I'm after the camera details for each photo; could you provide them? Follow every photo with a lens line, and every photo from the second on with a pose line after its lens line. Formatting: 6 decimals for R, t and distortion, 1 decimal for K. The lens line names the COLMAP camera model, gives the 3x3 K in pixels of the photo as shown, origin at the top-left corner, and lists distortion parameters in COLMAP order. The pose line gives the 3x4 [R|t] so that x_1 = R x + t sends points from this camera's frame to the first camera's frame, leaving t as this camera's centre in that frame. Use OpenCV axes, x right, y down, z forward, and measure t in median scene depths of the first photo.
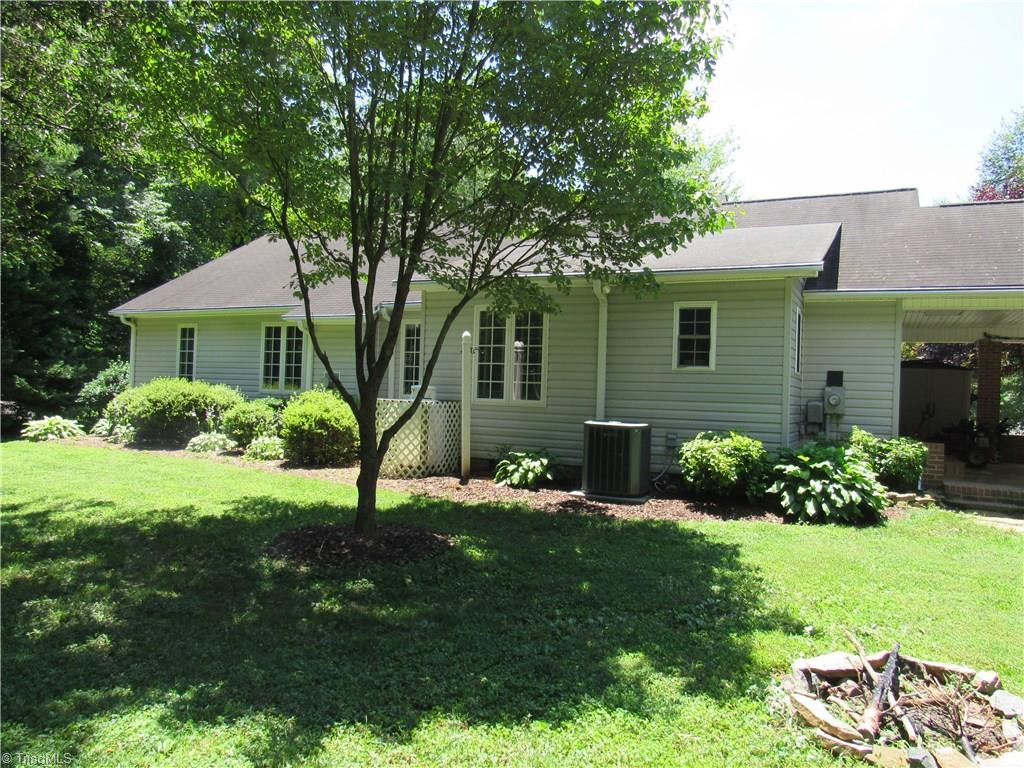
lens RADIAL K [[730.6, 0, 512.0], [0, 730.6, 384.0], [0, 0, 1]] dist [-0.020382, -0.002771]
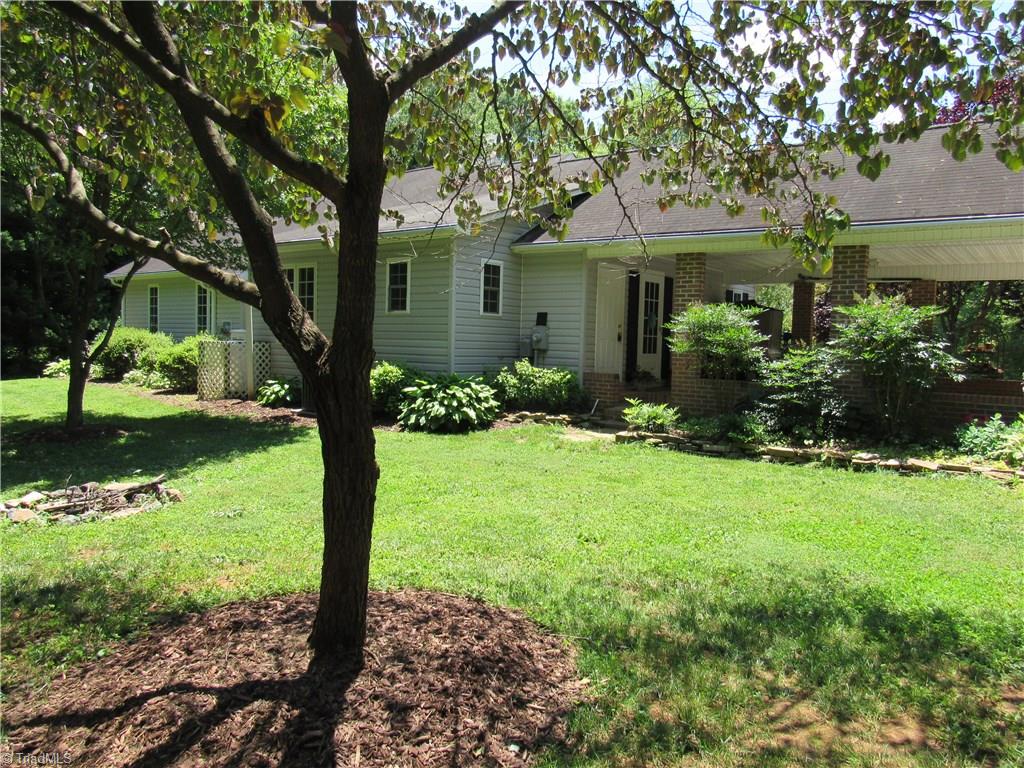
lens RADIAL K [[730.6, 0, 512.0], [0, 730.6, 384.0], [0, 0, 1]] dist [-0.020382, -0.002771]
pose [[0.980407, 0.002204, -0.196970, 0.678939], [0.011451, 0.997609, 0.068157, 0.017608], [0.196649, -0.069077, 0.978038, -0.180307]]
